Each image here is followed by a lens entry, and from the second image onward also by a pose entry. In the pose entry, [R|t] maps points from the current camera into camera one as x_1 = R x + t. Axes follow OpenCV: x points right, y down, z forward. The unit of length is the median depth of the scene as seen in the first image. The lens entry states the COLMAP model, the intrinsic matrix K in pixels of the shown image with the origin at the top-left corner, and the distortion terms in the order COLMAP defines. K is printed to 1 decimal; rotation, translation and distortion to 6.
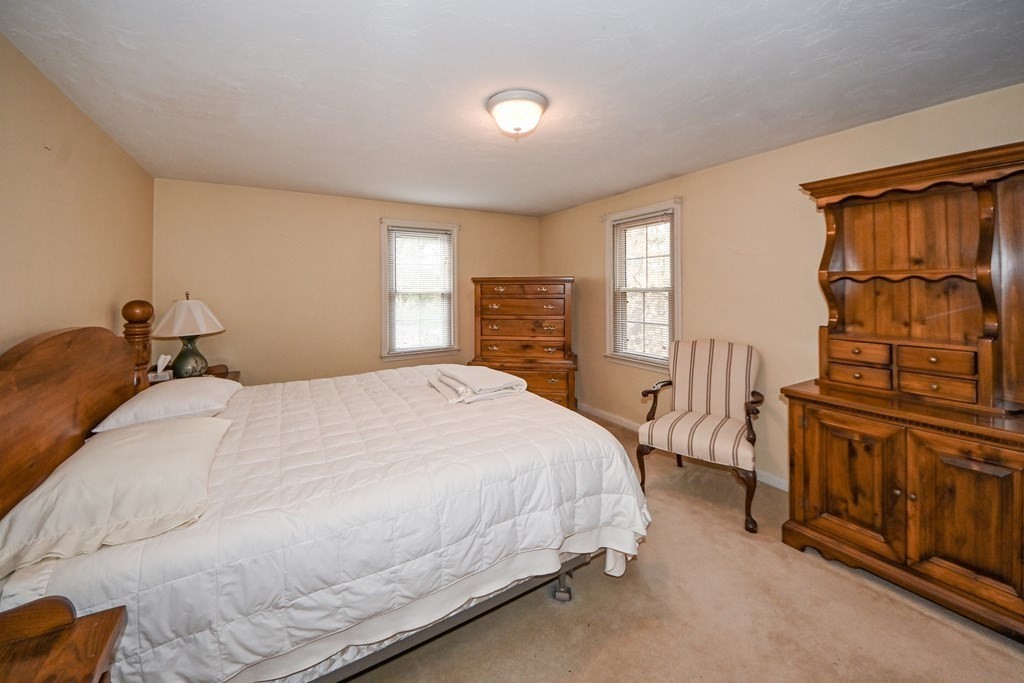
lens RADIAL K [[379.6, 0, 510.4], [0, 379.6, 288.3], [0, 0, 1]] dist [0.000604, -0.000041]
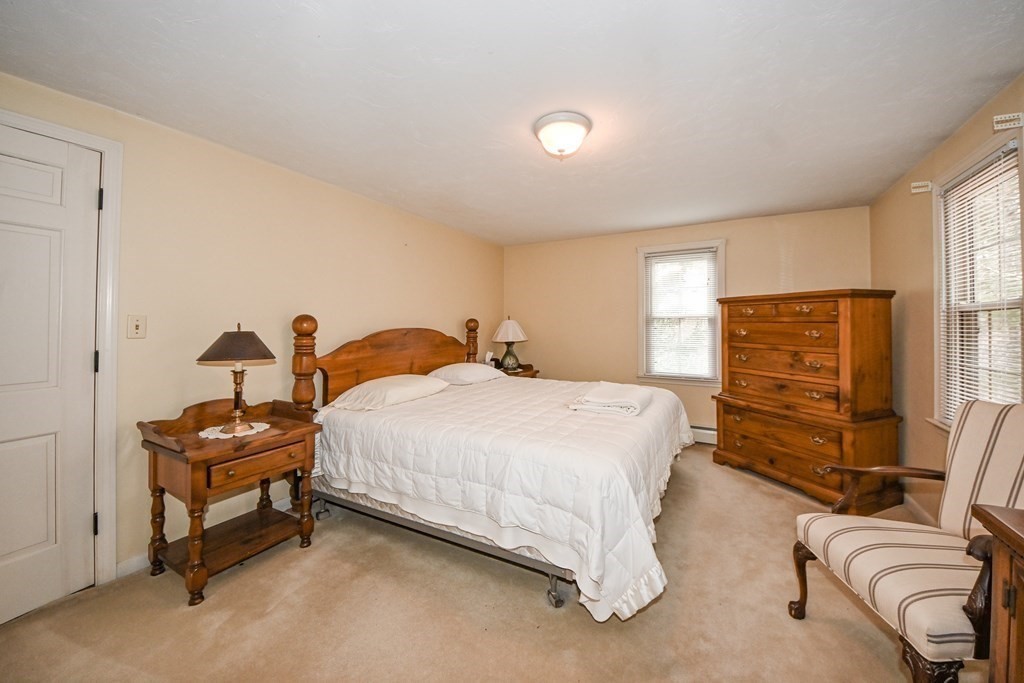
lens RADIAL K [[366.1, 0, 512.2], [0, 366.1, 321.3], [0, 0, 1]] dist [0.000304, -0.000052]
pose [[0.510142, 0.002721, -0.860086, 0.393411], [-0.004428, 0.999990, 0.000537, 0.026502], [0.860079, 0.003535, 0.510149, 0.171525]]
